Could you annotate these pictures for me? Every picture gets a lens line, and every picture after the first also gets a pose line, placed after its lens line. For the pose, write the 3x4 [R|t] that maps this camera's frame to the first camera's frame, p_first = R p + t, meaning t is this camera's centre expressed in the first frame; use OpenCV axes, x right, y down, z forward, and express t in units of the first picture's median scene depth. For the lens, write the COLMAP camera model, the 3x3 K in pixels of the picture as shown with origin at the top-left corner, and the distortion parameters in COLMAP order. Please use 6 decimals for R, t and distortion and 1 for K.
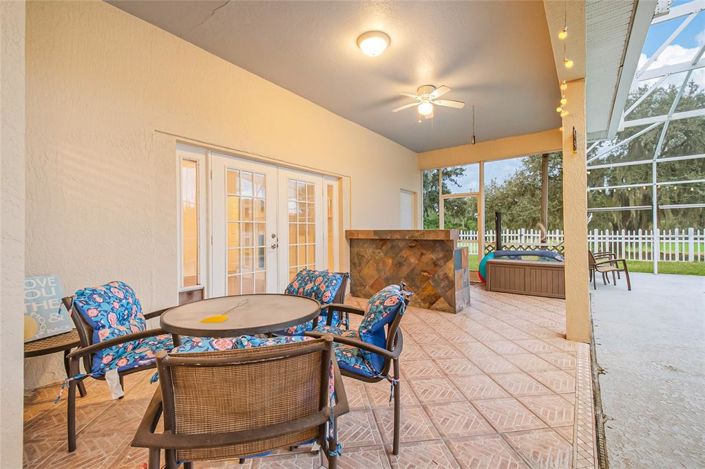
lens RADIAL K [[311.6, 0, 350.3], [0, 311.6, 245.8], [0, 0, 1]] dist [0.003814, -0.000673]
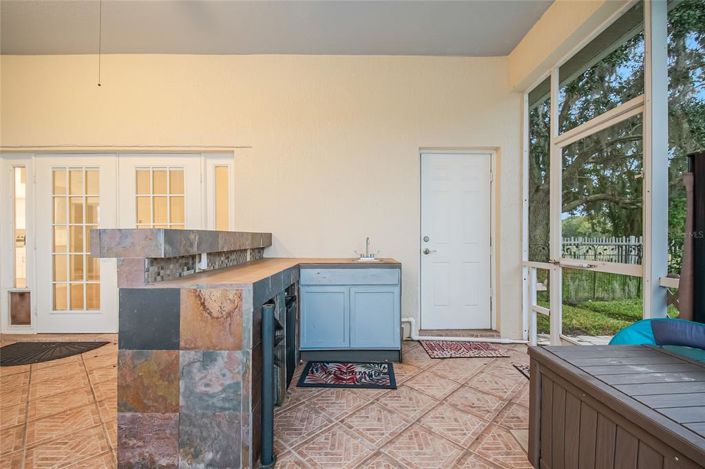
lens RADIAL K [[311.6, 0, 350.3], [0, 311.6, 245.8], [0, 0, 1]] dist [0.003814, -0.000673]
pose [[0.604464, 0.011059, -0.796556, 0.667257], [-0.032903, 0.999397, -0.011093, -0.026619], [0.795953, 0.032915, 0.604463, 0.864101]]
